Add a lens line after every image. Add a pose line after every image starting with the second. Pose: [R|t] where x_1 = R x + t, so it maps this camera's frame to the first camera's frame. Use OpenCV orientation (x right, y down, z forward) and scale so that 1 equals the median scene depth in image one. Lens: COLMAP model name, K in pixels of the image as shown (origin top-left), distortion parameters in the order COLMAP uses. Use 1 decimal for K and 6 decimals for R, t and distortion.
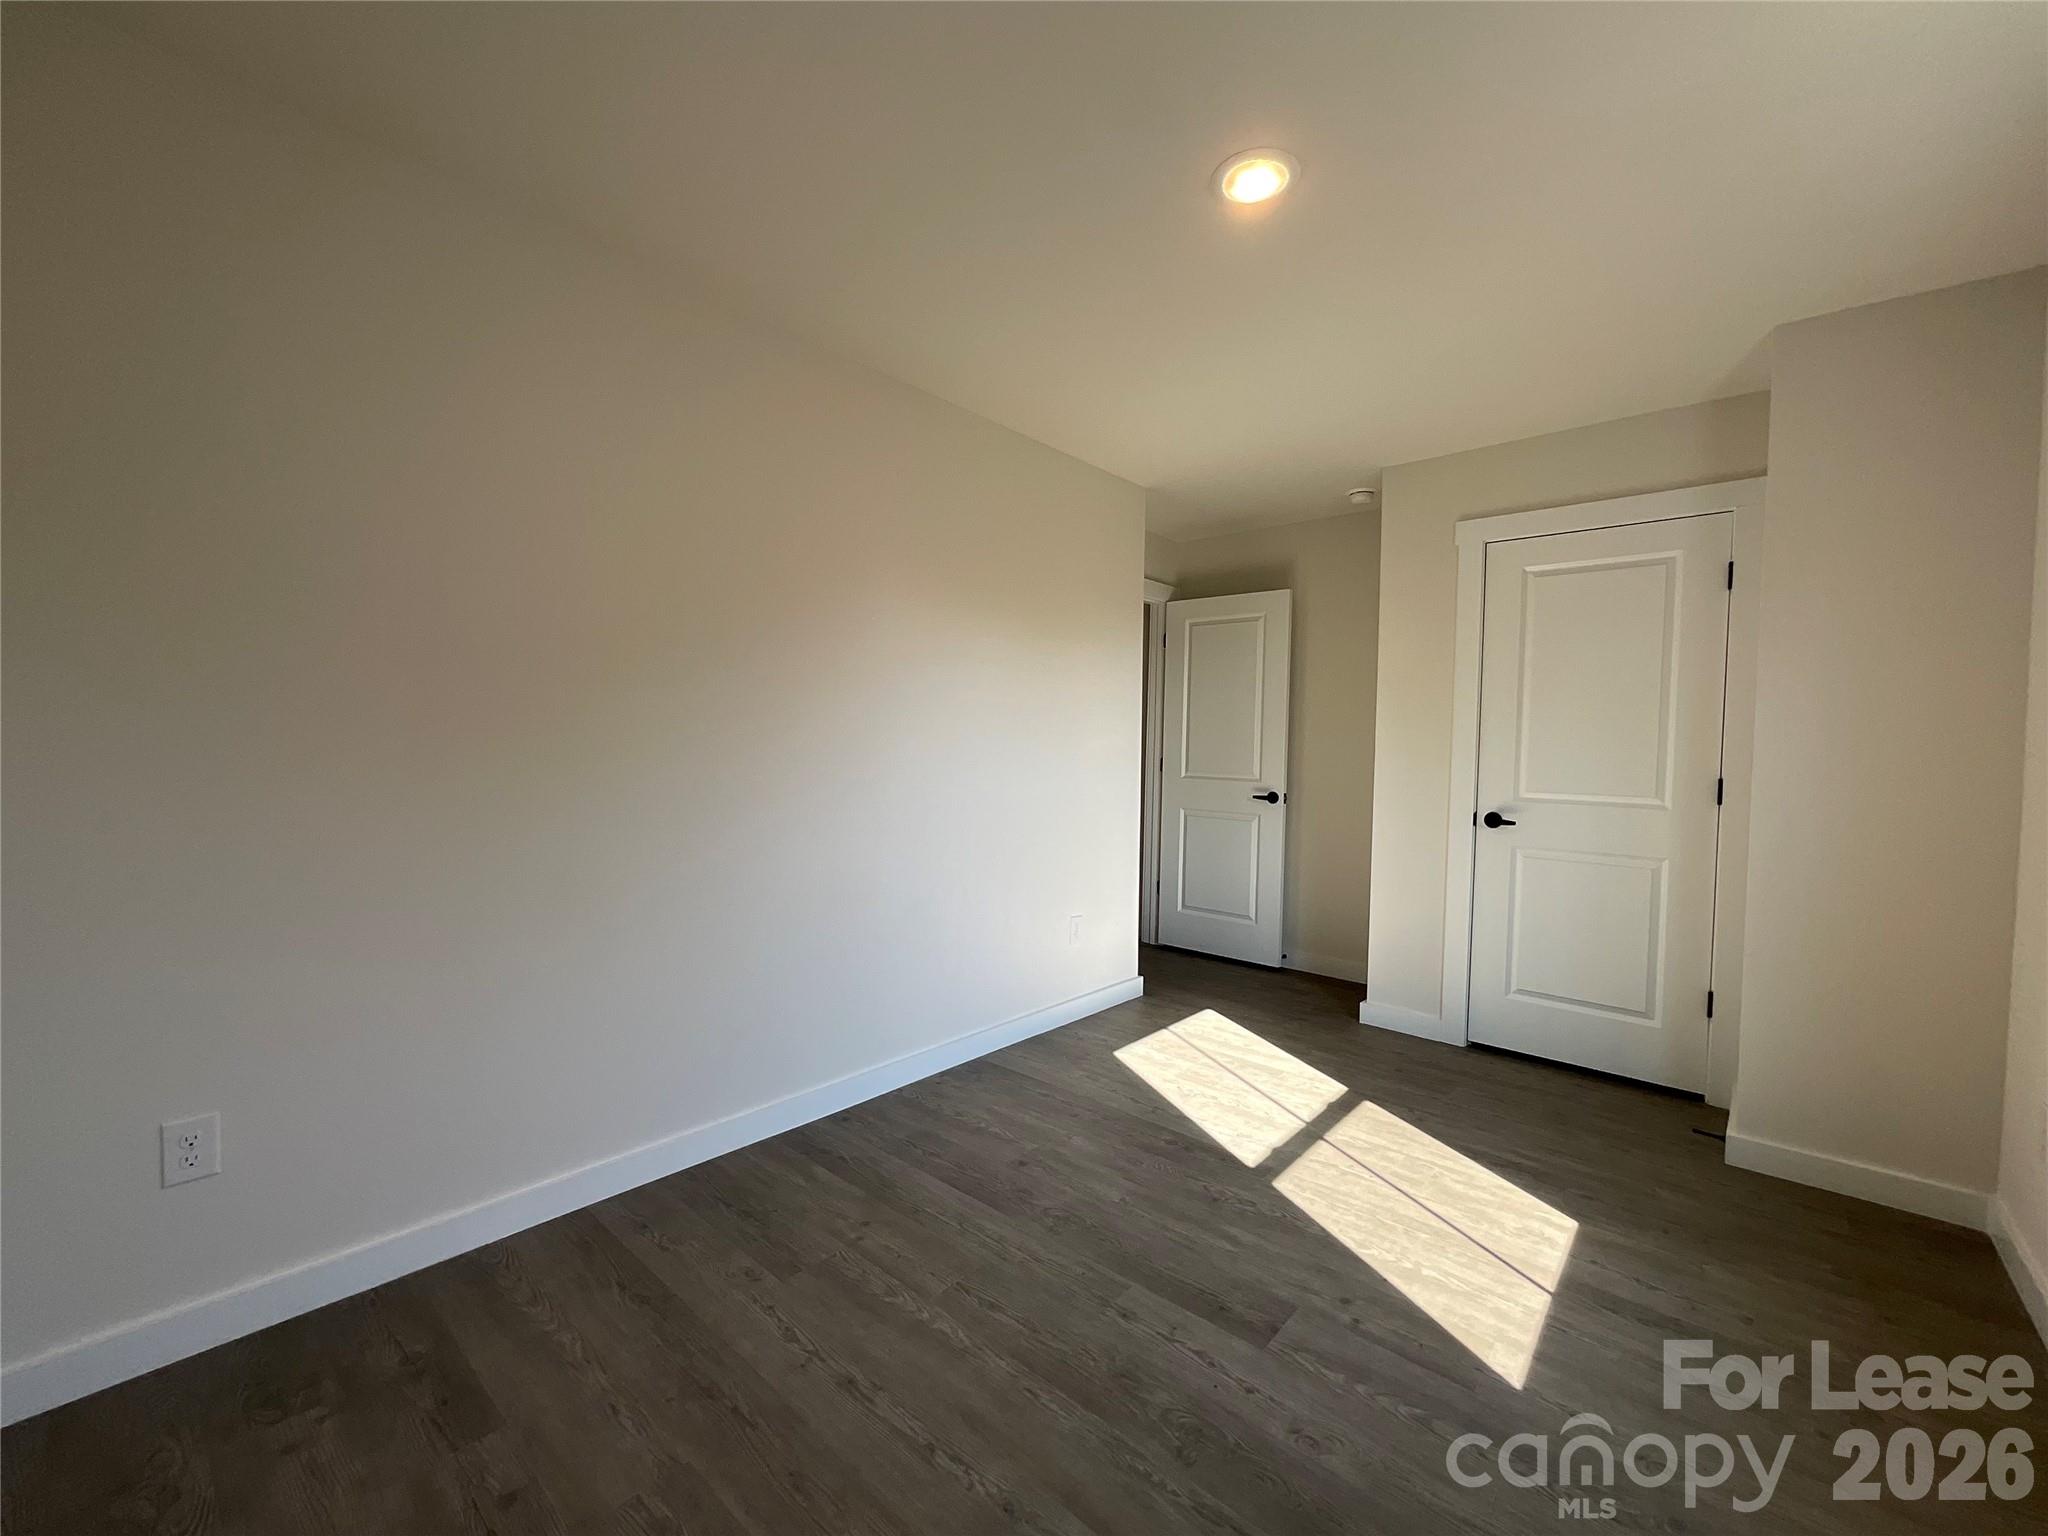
lens RADIAL K [[827.6, 0, 1024.0], [0, 827.6, 768.0], [0, 0, 1]] dist [-0.001065, -0.000304]
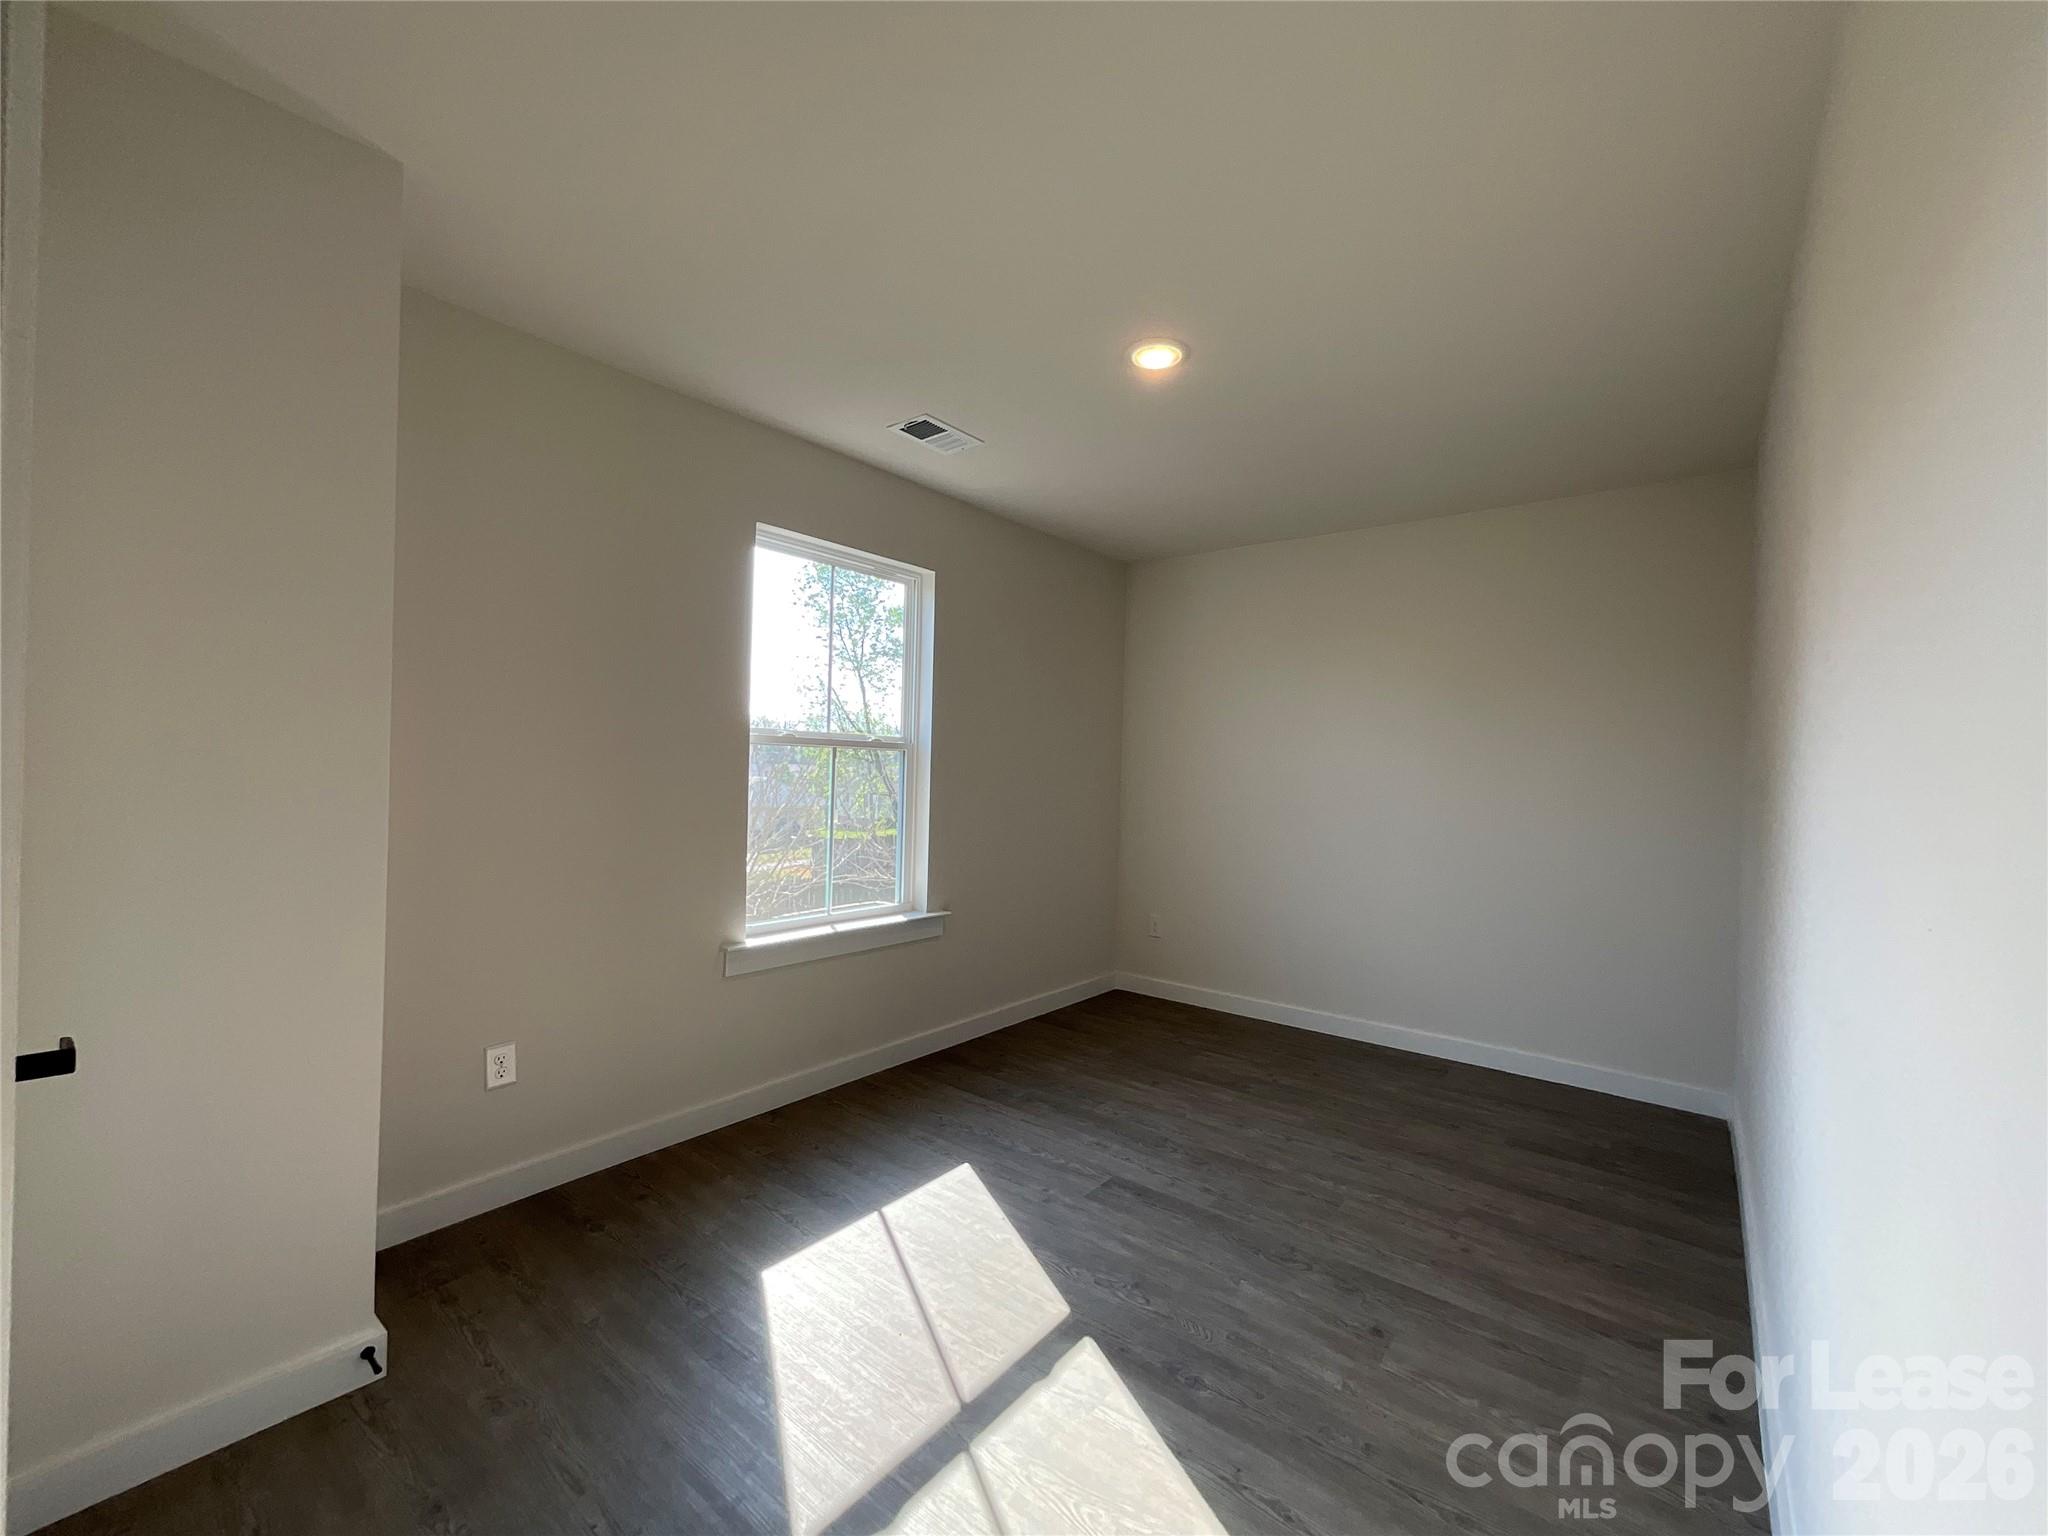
lens RADIAL K [[827.6, 0, 1024.0], [0, 827.6, 768.0], [0, 0, 1]] dist [-0.001065, -0.000304]
pose [[-0.997863, -0.043413, -0.048840, 0.482012], [-0.044863, 0.998572, 0.028990, -0.080662], [0.047511, 0.031119, -0.998386, 2.133609]]
